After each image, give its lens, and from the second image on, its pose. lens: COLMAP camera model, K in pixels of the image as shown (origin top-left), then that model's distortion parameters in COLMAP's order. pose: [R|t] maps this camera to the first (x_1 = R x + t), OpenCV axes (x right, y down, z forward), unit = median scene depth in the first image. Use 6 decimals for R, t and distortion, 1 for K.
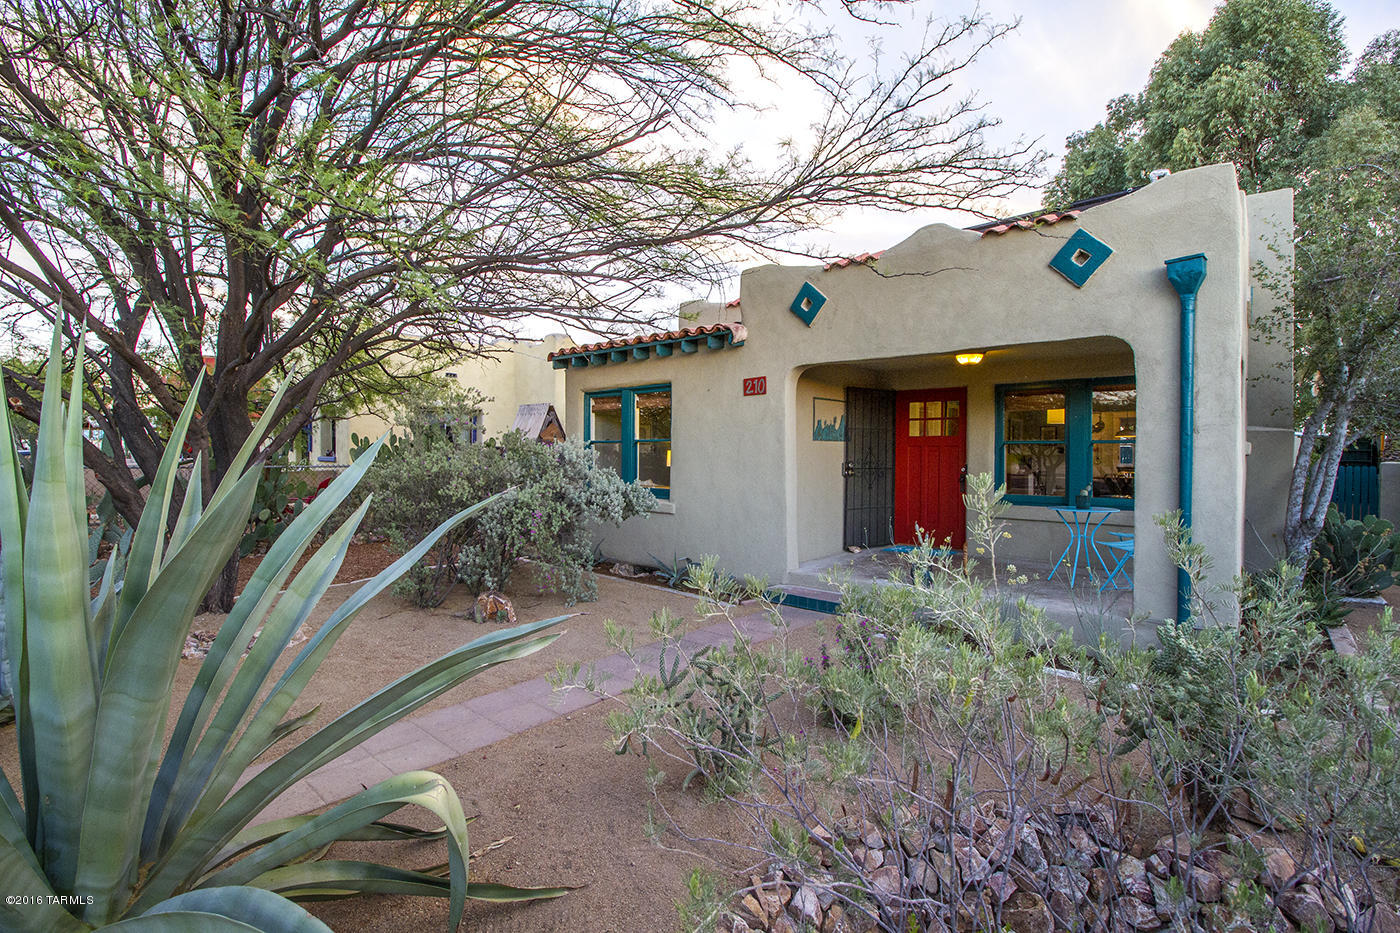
lens RADIAL K [[645.3, 0, 697.5], [0, 645.3, 462.8], [0, 0, 1]] dist [-0.016024, -0.003767]
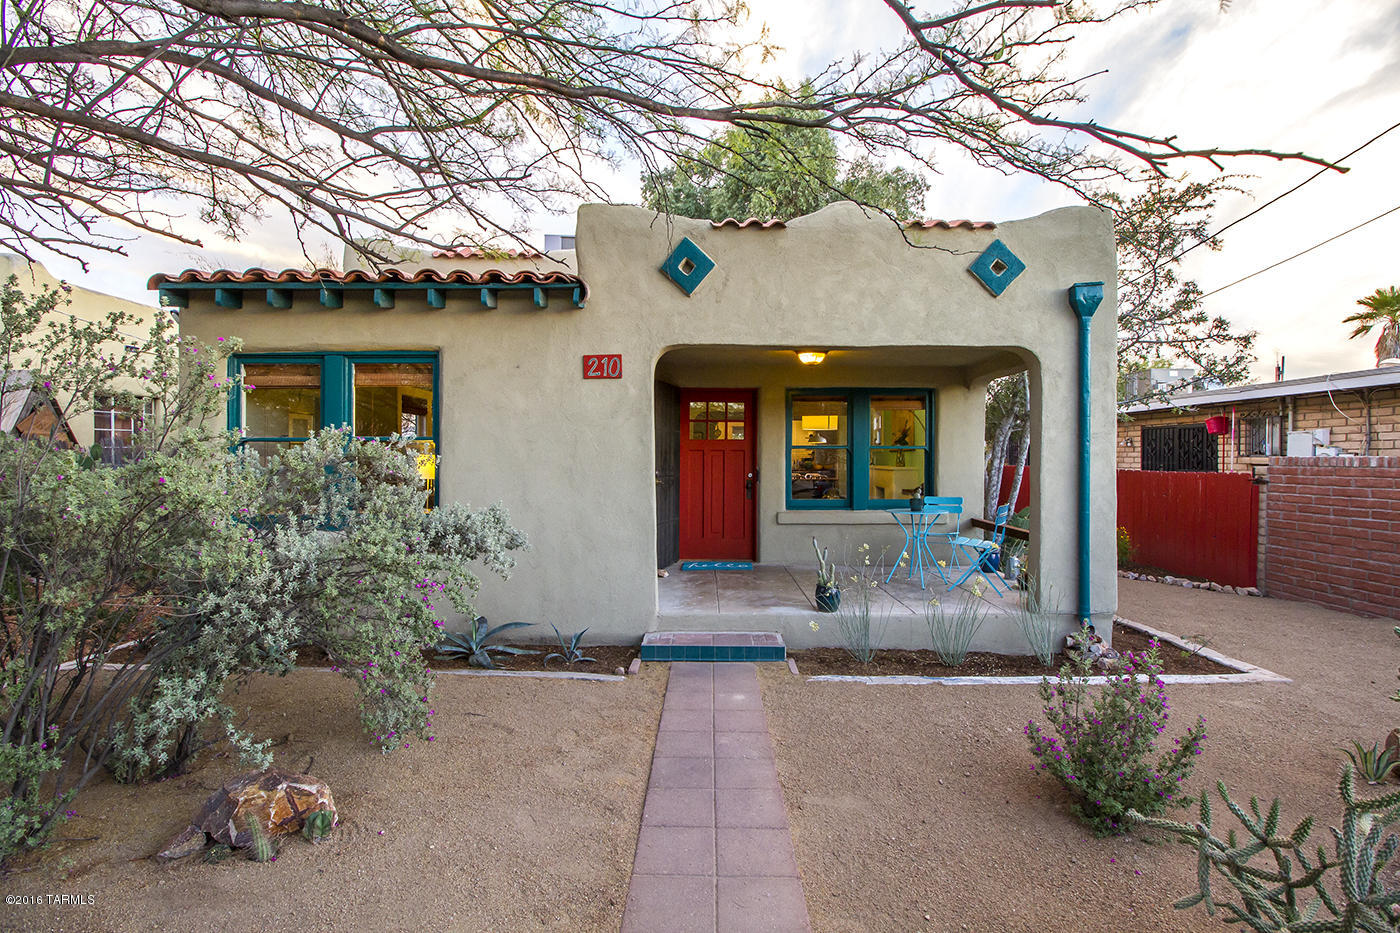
lens RADIAL K [[645.3, 0, 695.1], [0, 645.3, 462.9], [0, 0, 1]] dist [-0.016024, -0.003767]
pose [[0.746425, -0.007766, 0.665425, -0.321492], [0.011937, 0.999927, -0.001720, -0.008005], [-0.665363, 0.009227, 0.746463, 0.394971]]
